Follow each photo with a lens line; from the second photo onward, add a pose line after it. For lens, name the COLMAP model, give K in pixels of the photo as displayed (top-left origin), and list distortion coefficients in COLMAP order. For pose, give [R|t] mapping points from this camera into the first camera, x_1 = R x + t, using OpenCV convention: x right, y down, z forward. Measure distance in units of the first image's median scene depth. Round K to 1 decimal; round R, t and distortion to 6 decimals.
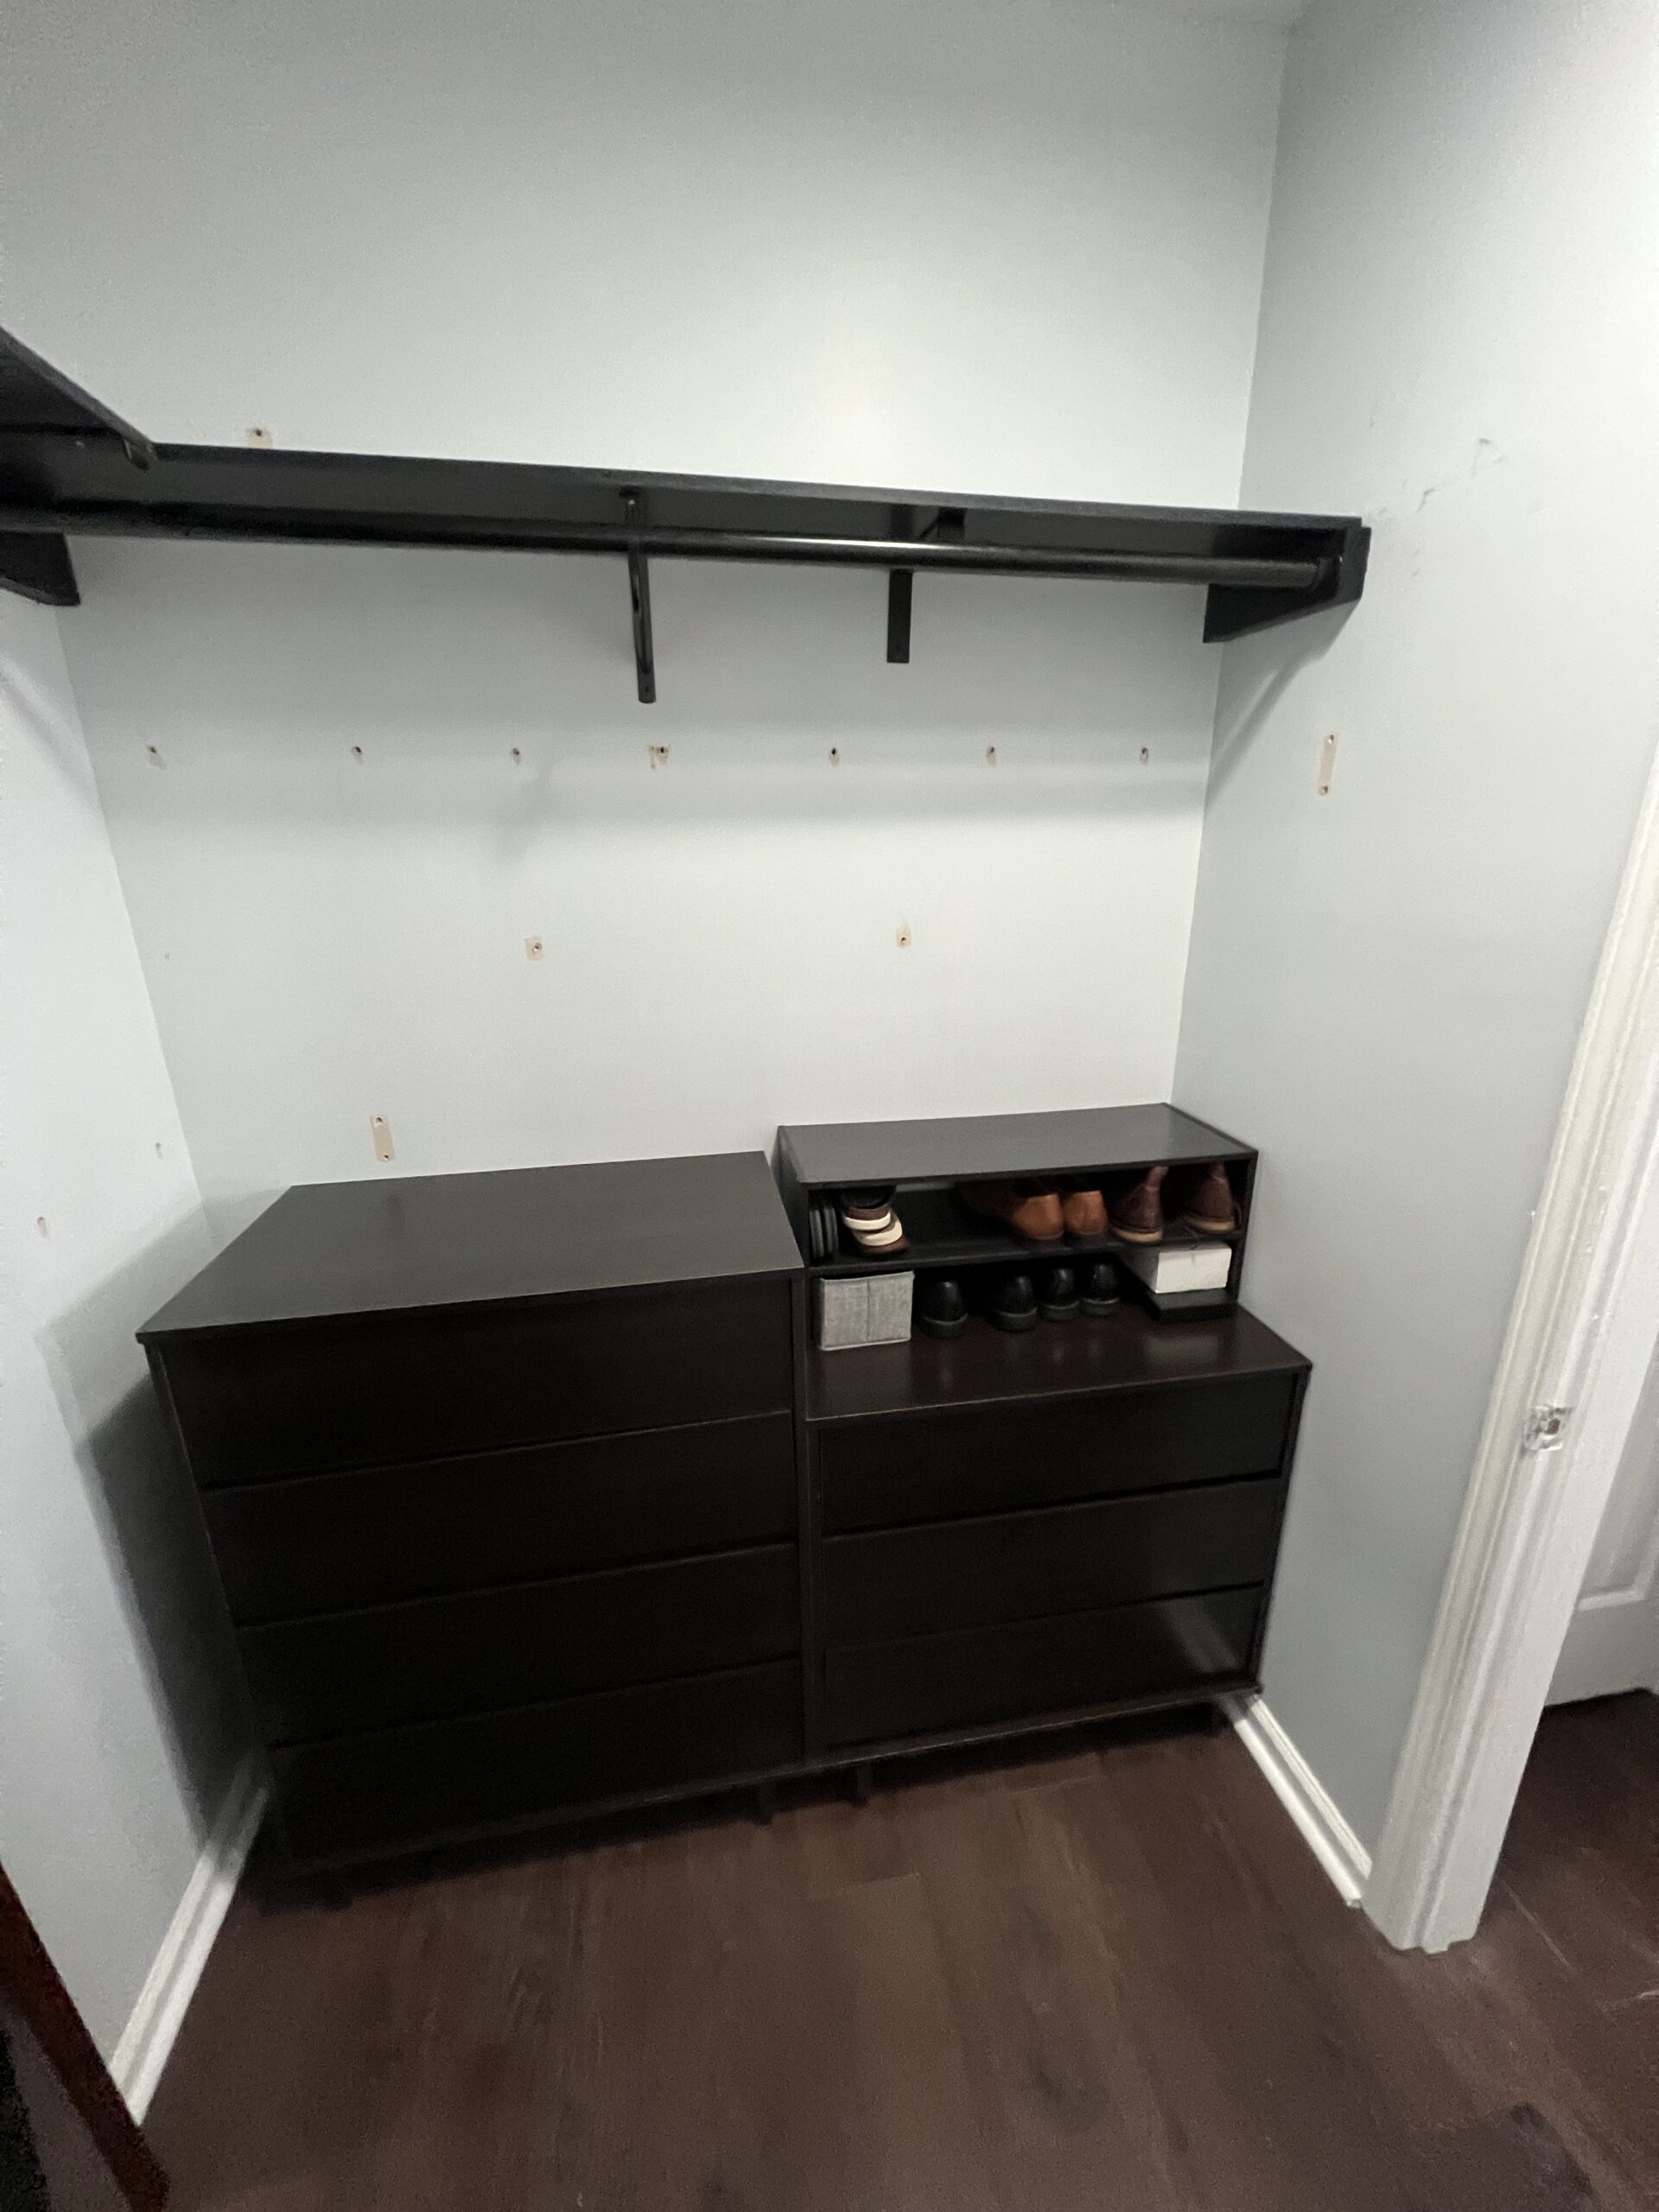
lens RADIAL K [[871.1, 0, 825.9], [0, 871.1, 1104.7], [0, 0, 1]] dist [-0.002055, -0.000892]
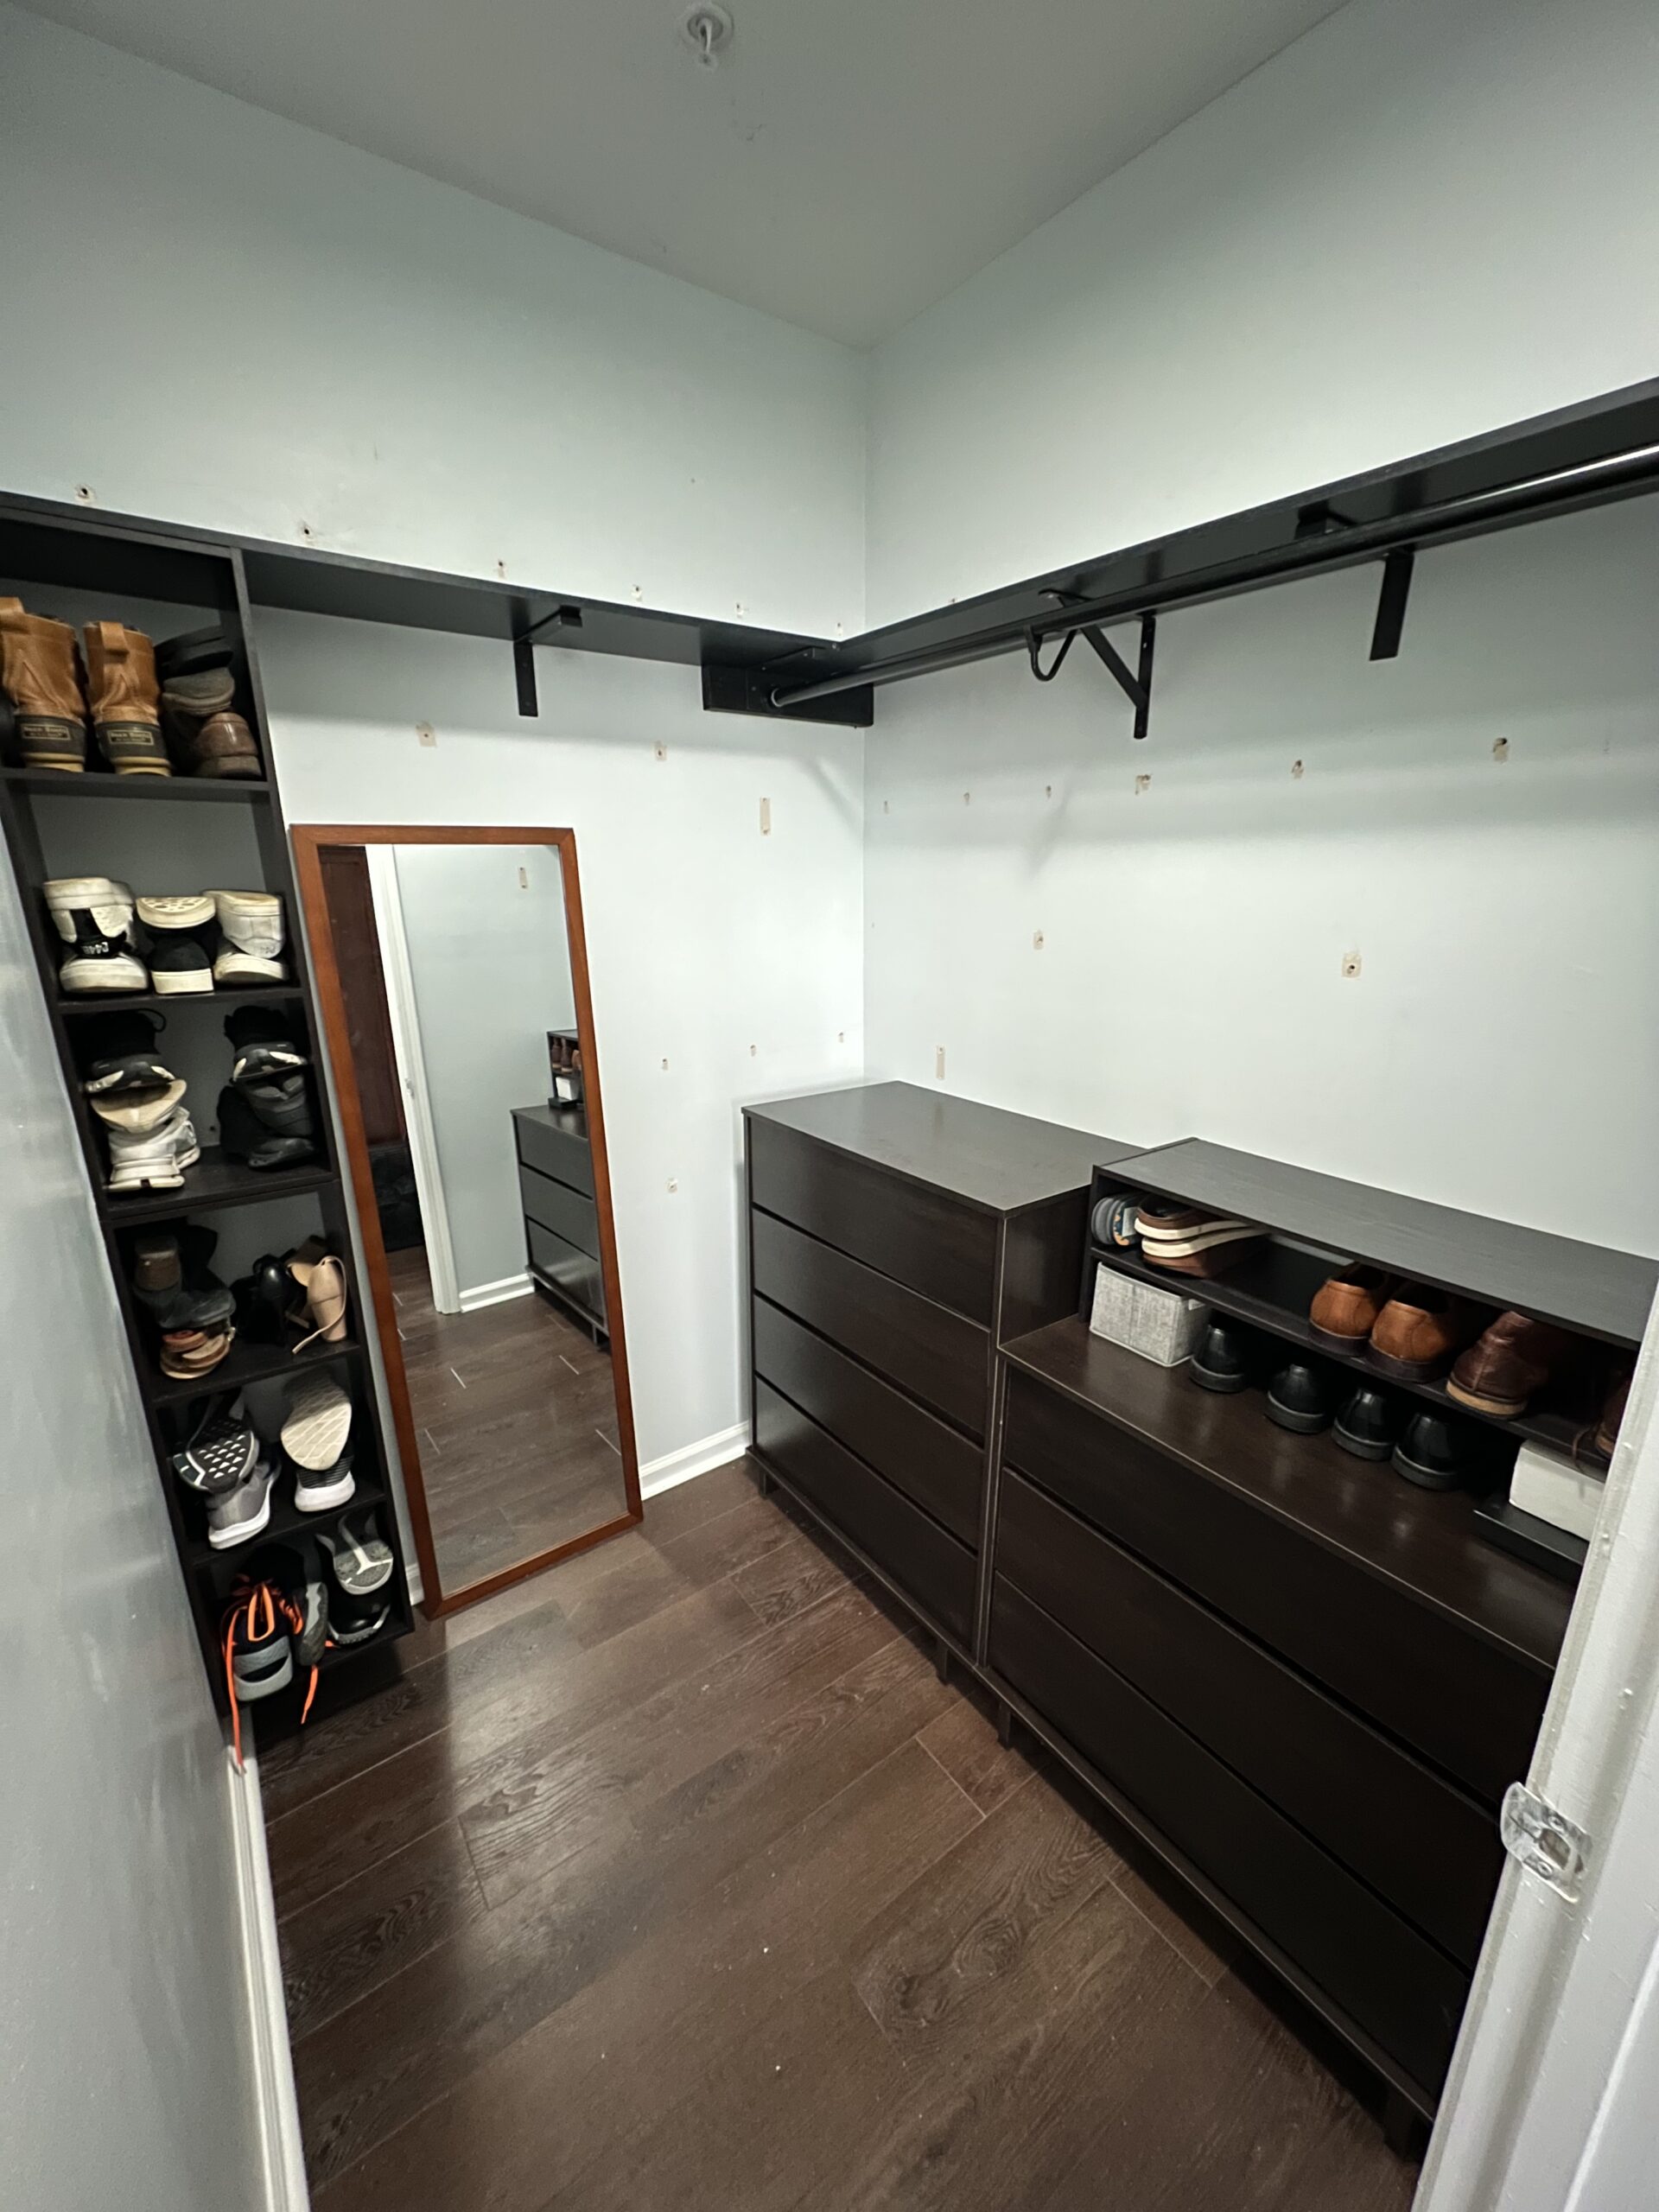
lens RADIAL K [[879.4, 0, 824.8], [0, 879.4, 1105.7], [0, 0, 1]] dist [0.000953, 0.000227]
pose [[0.440822, 0.241051, -0.864622, 0.717576], [-0.265575, 0.955163, 0.130891, -0.034486], [0.857406, 0.171923, 0.485074, 0.151682]]
